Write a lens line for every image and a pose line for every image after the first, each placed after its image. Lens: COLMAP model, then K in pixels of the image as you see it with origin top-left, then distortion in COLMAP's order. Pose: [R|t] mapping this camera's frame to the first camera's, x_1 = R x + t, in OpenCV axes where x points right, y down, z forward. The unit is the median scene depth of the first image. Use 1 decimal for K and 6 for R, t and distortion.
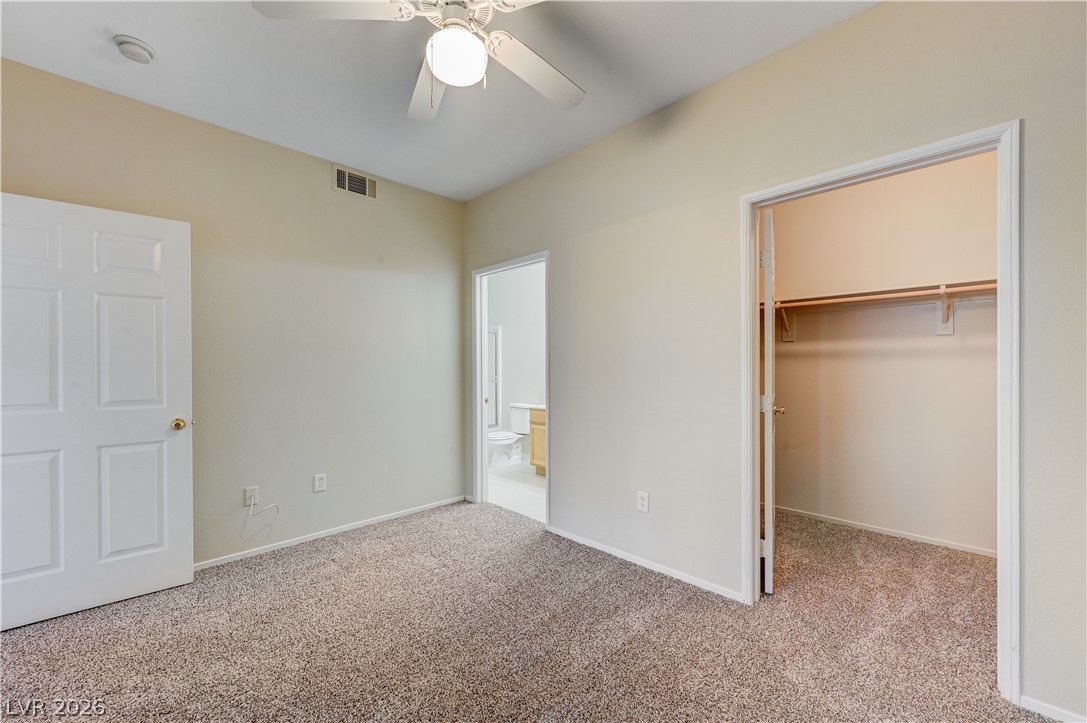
lens RADIAL K [[430.2, 0, 544.1], [0, 430.2, 365.7], [0, 0, 1]] dist [-0.003335, 0.000519]
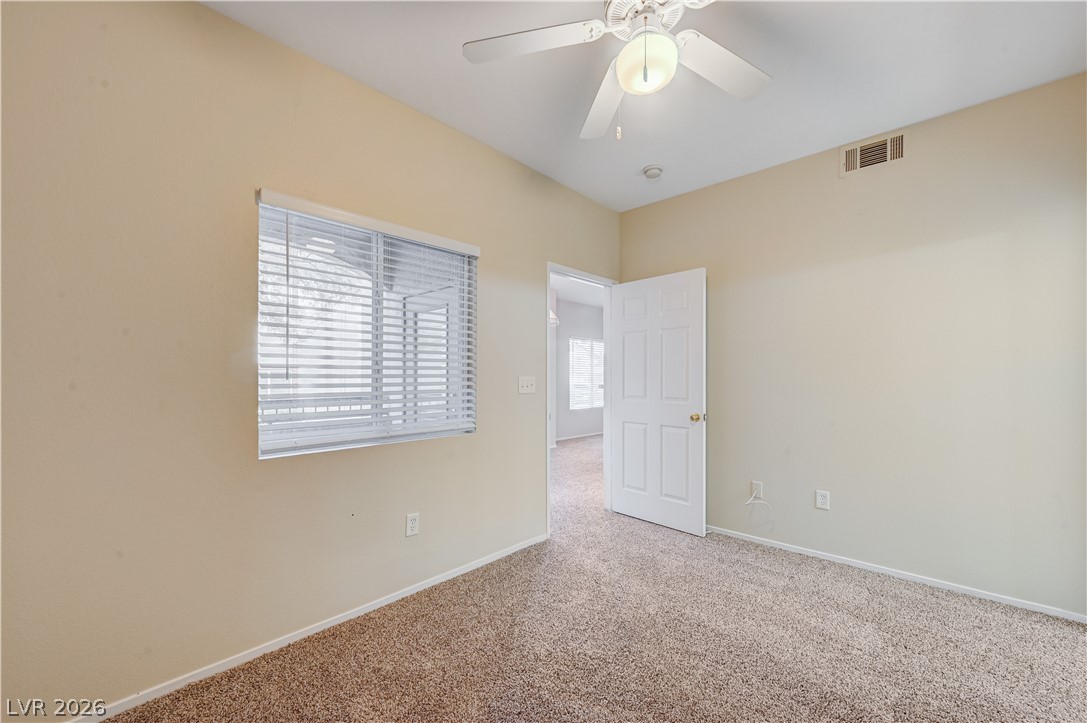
lens RADIAL K [[430.2, 0, 553.0], [0, 430.2, 377.7], [0, 0, 1]] dist [-0.003335, 0.000519]
pose [[0.042445, 0.008334, -0.999064, 0.432270], [-0.000624, 0.999965, 0.008315, -0.001040], [0.999099, 0.000271, 0.042449, 0.420188]]
